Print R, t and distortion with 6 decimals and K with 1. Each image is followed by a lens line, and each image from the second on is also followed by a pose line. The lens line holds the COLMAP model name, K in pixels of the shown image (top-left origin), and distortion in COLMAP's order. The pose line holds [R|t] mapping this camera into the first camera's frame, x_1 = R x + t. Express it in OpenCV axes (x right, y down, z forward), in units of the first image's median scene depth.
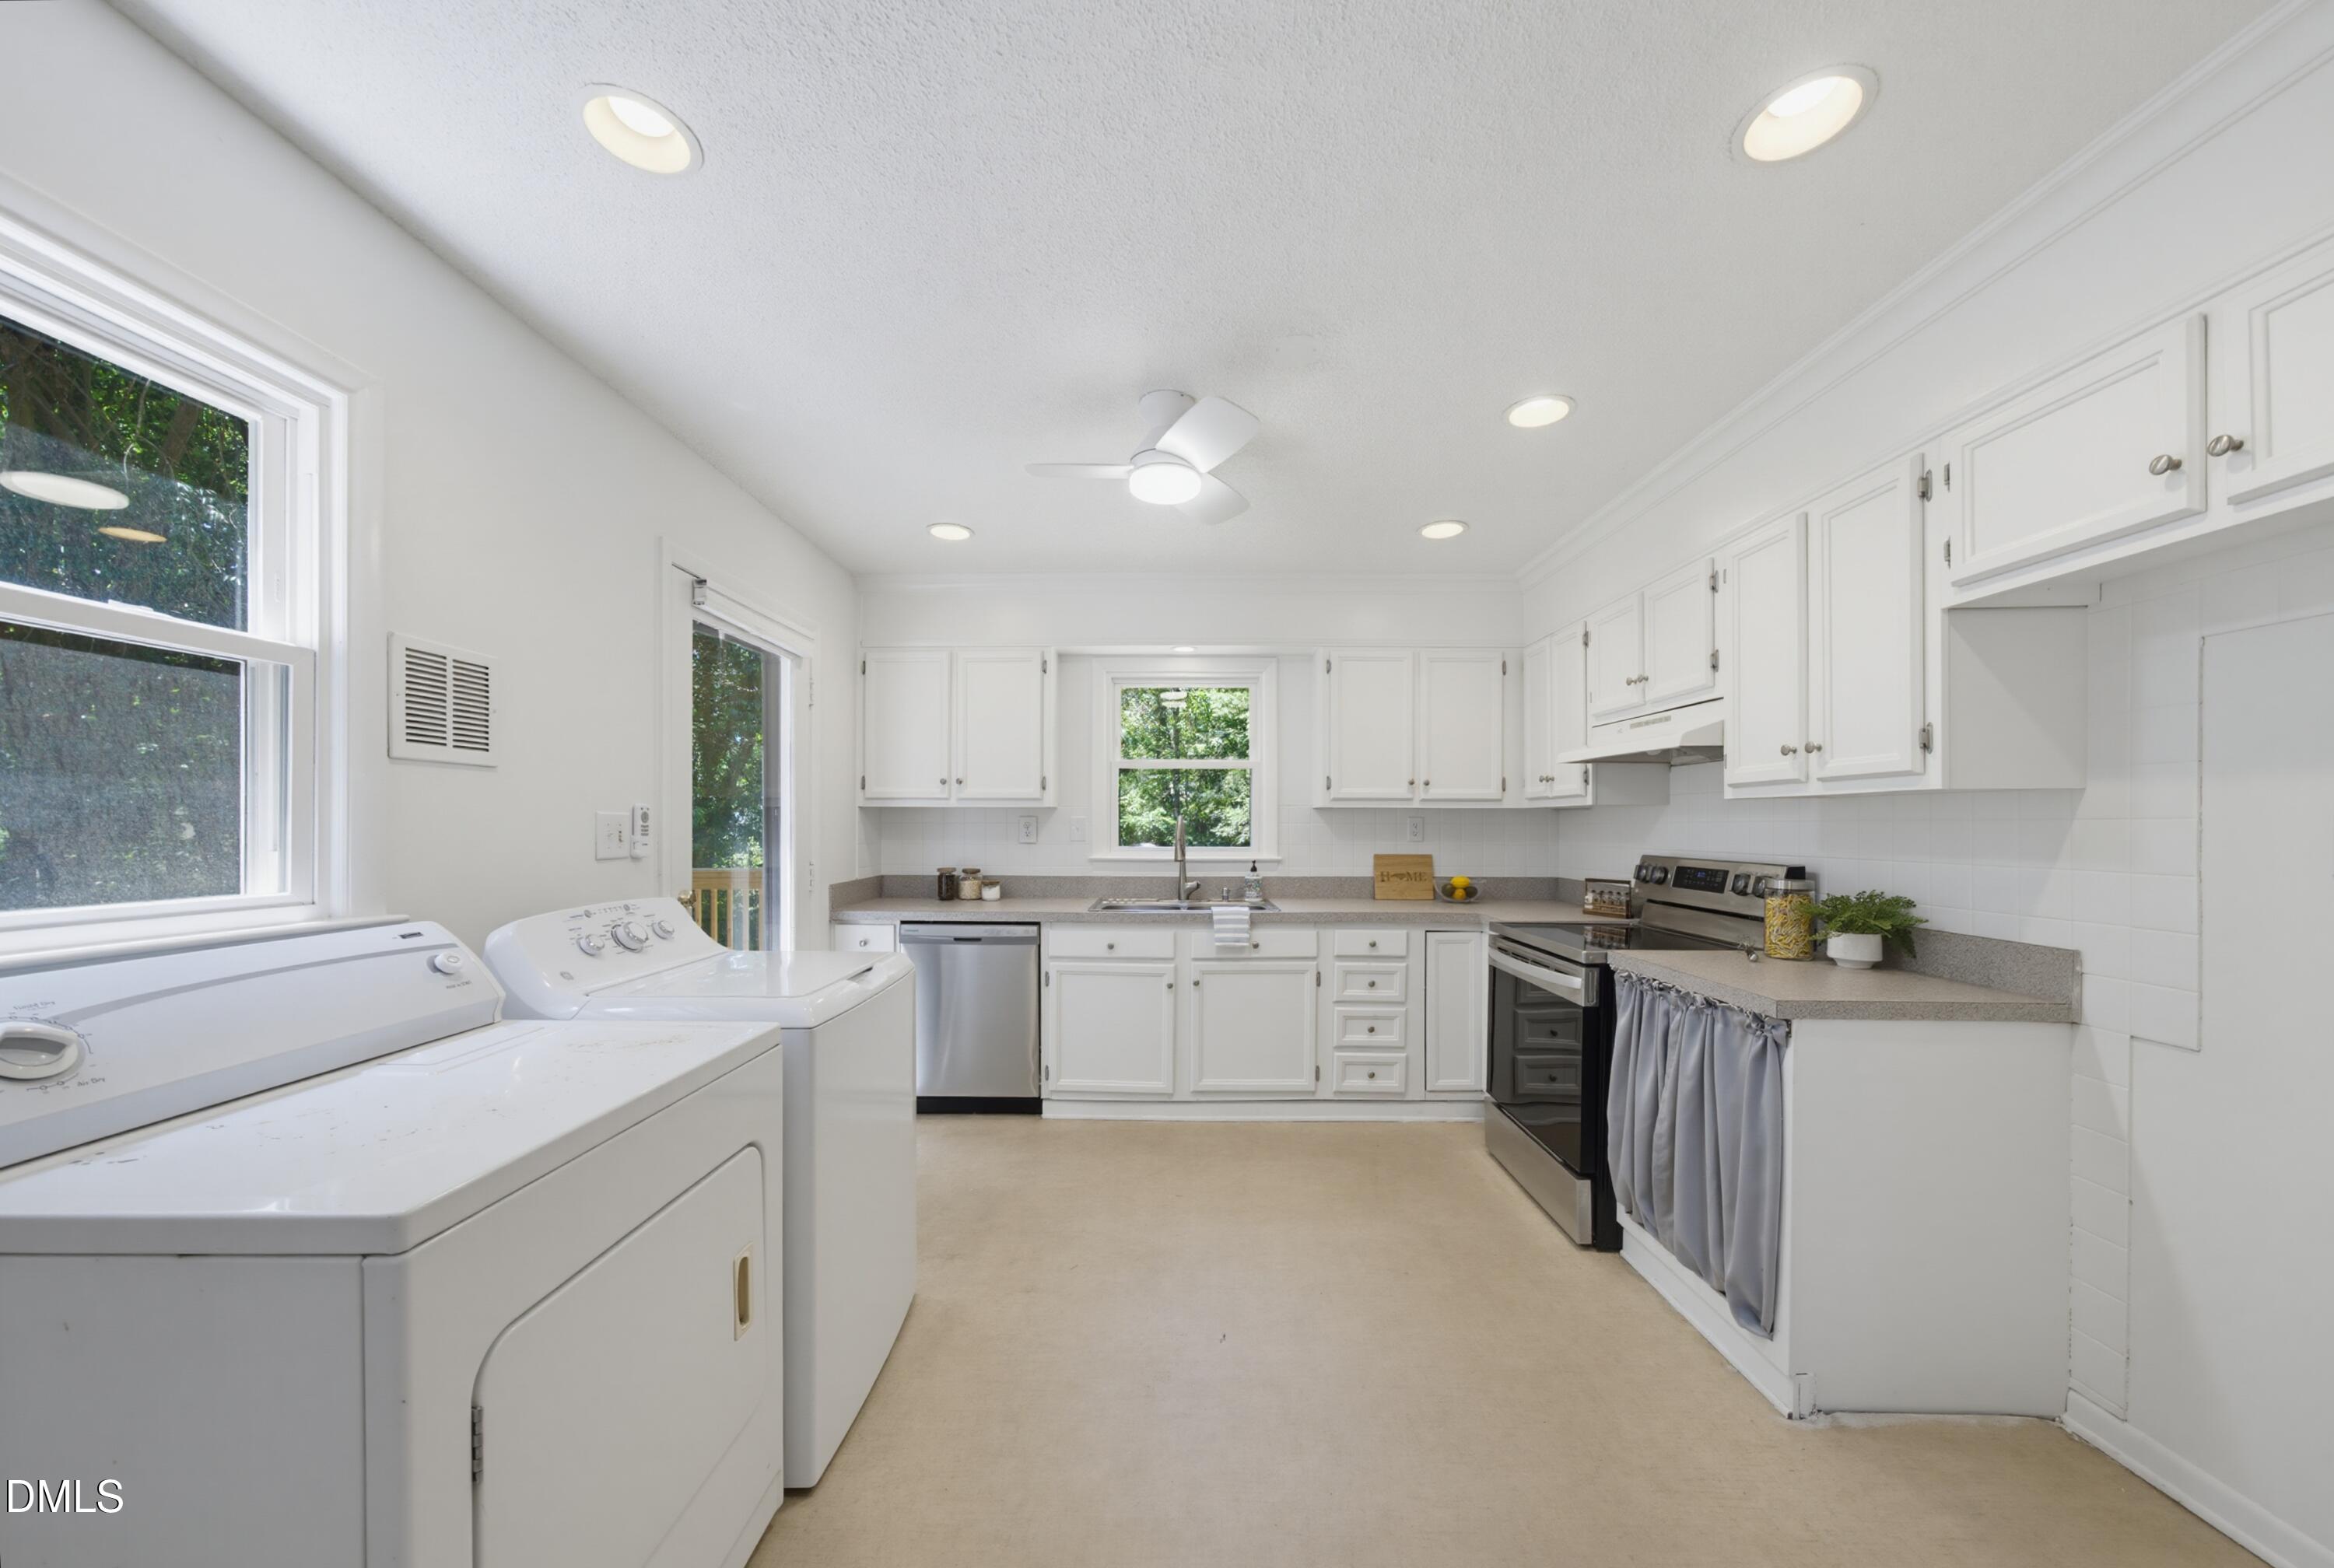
lens RADIAL K [[798.8, 0, 1182.8], [0, 798.8, 818.8], [0, 0, 1]] dist [0.008813, 0.000428]
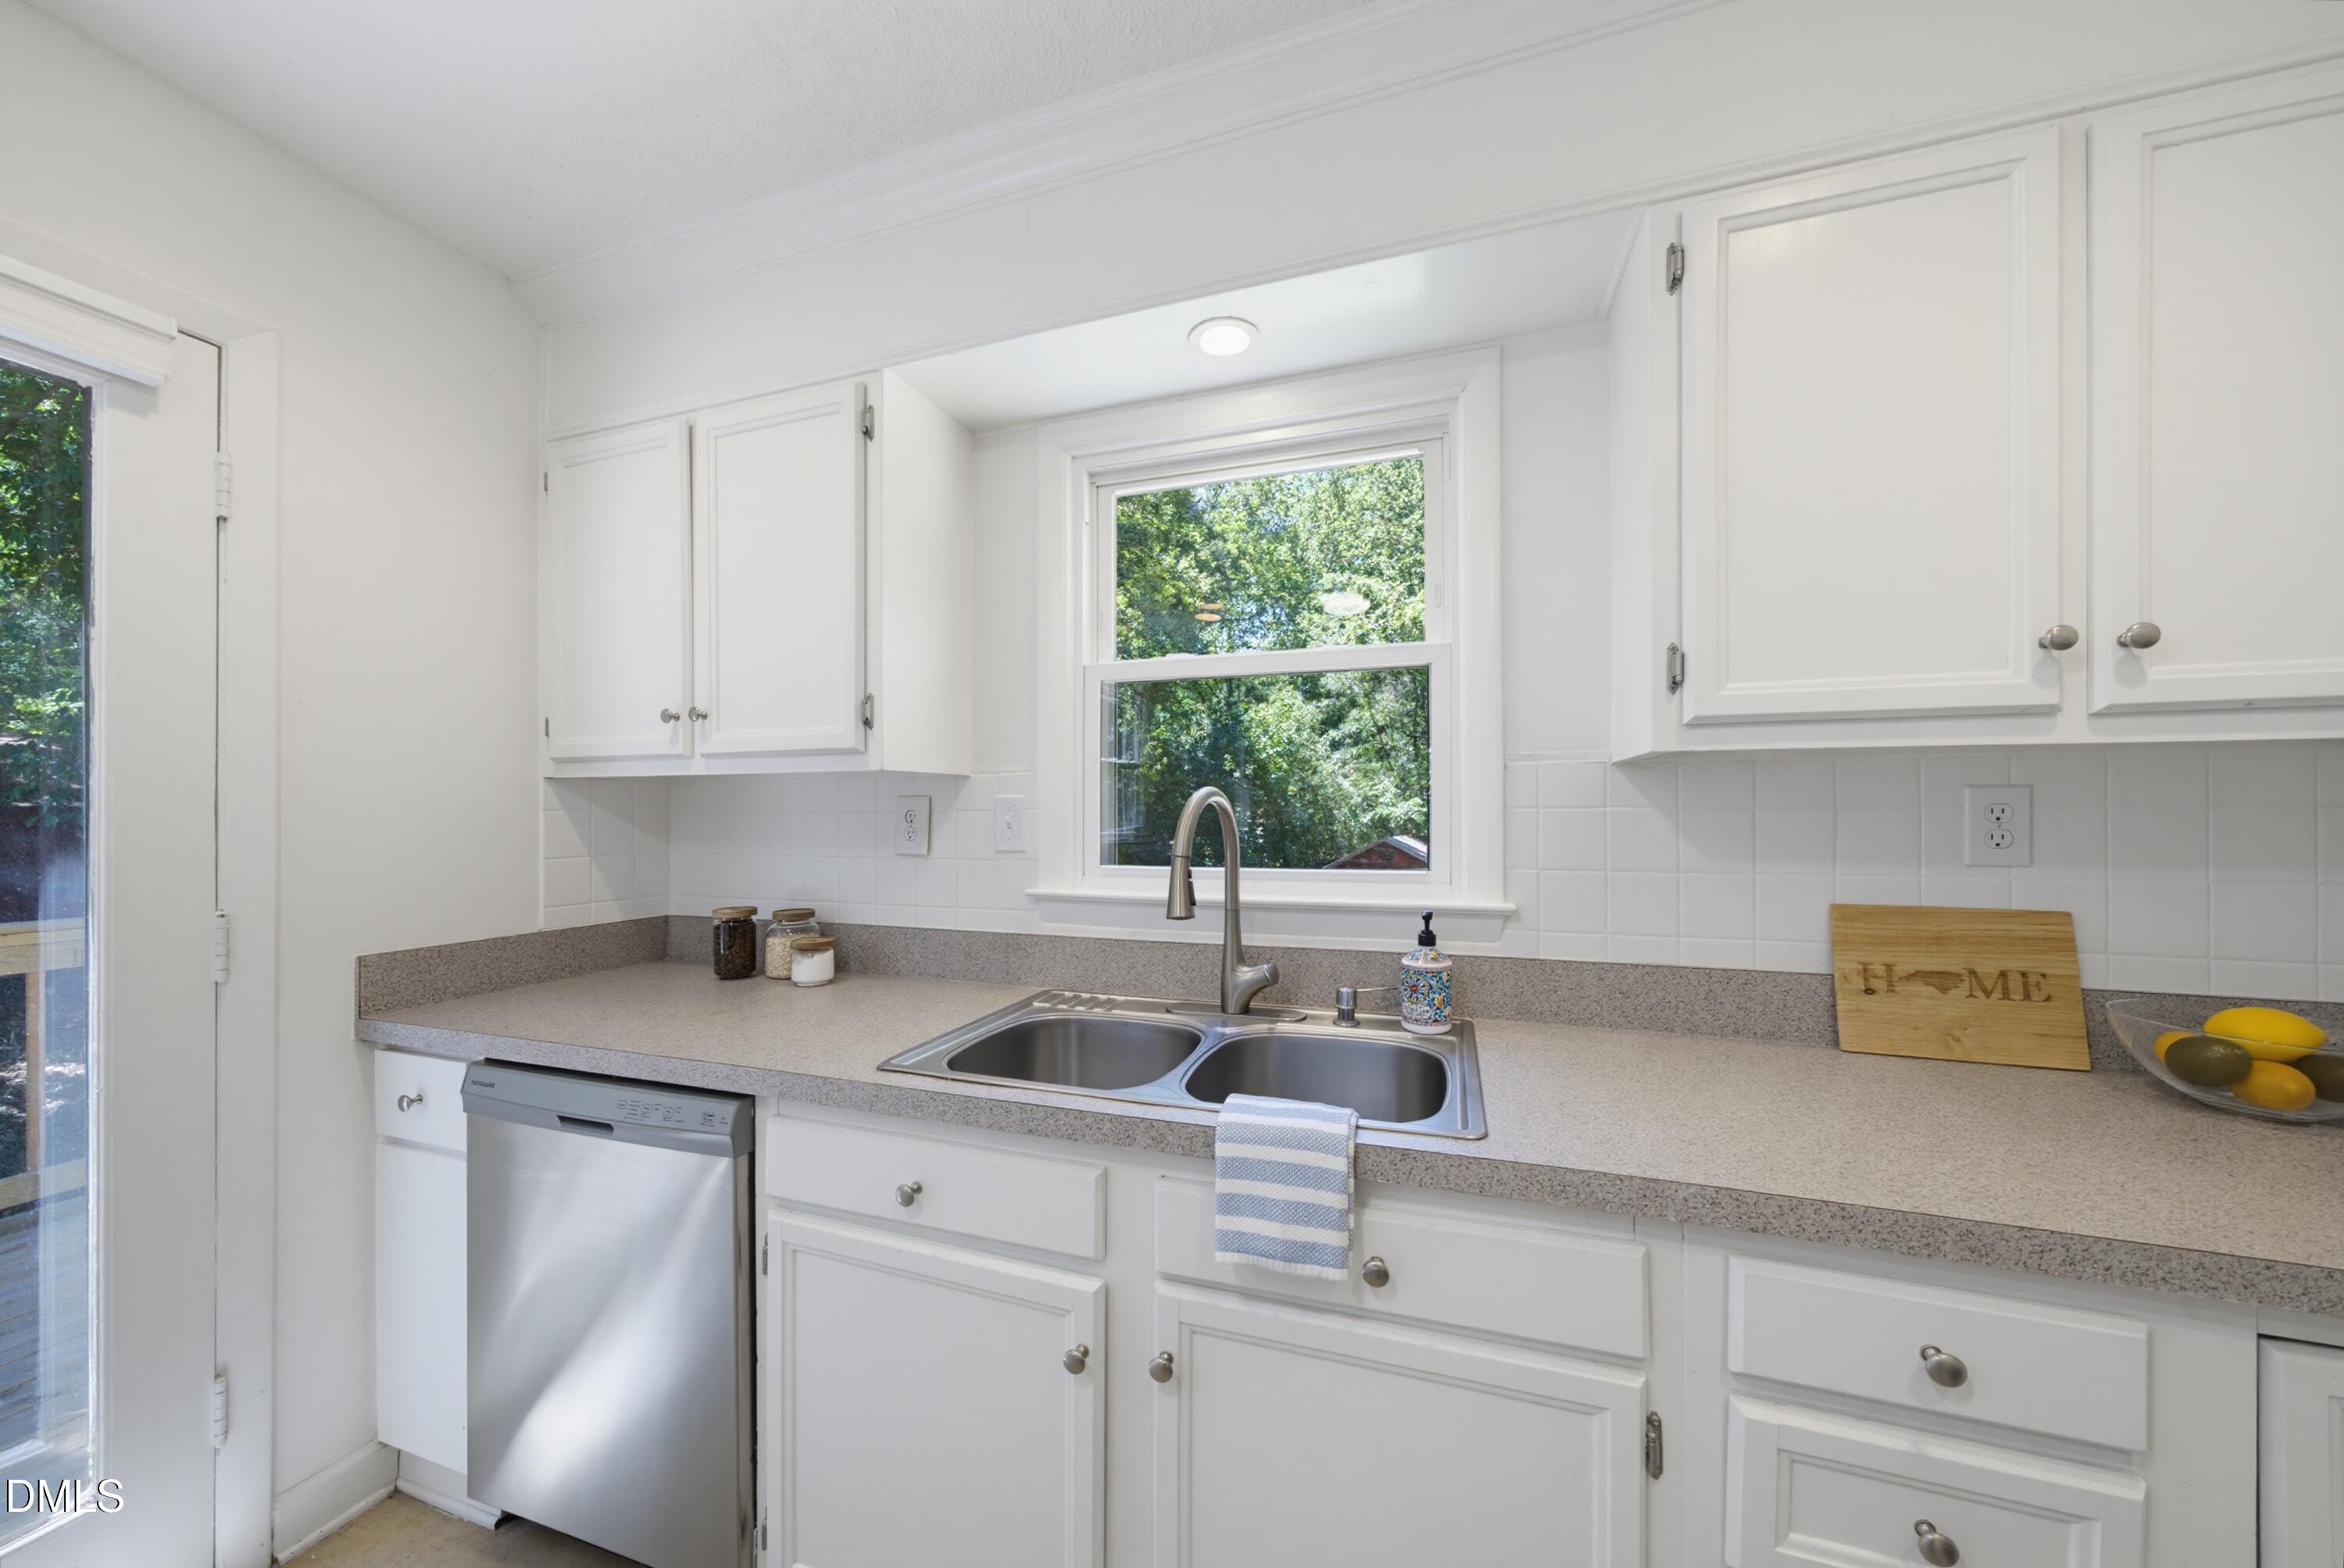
lens RADIAL K [[802.3, 0, 1183.3], [0, 802.3, 806.0], [0, 0, 1]] dist [0.008813, 0.000428]
pose [[0.948062, -0.006830, -0.318011, 0.102981], [0.004902, 0.999964, -0.006861, 0.006931], [0.318047, 0.004945, 0.948062, 0.650633]]
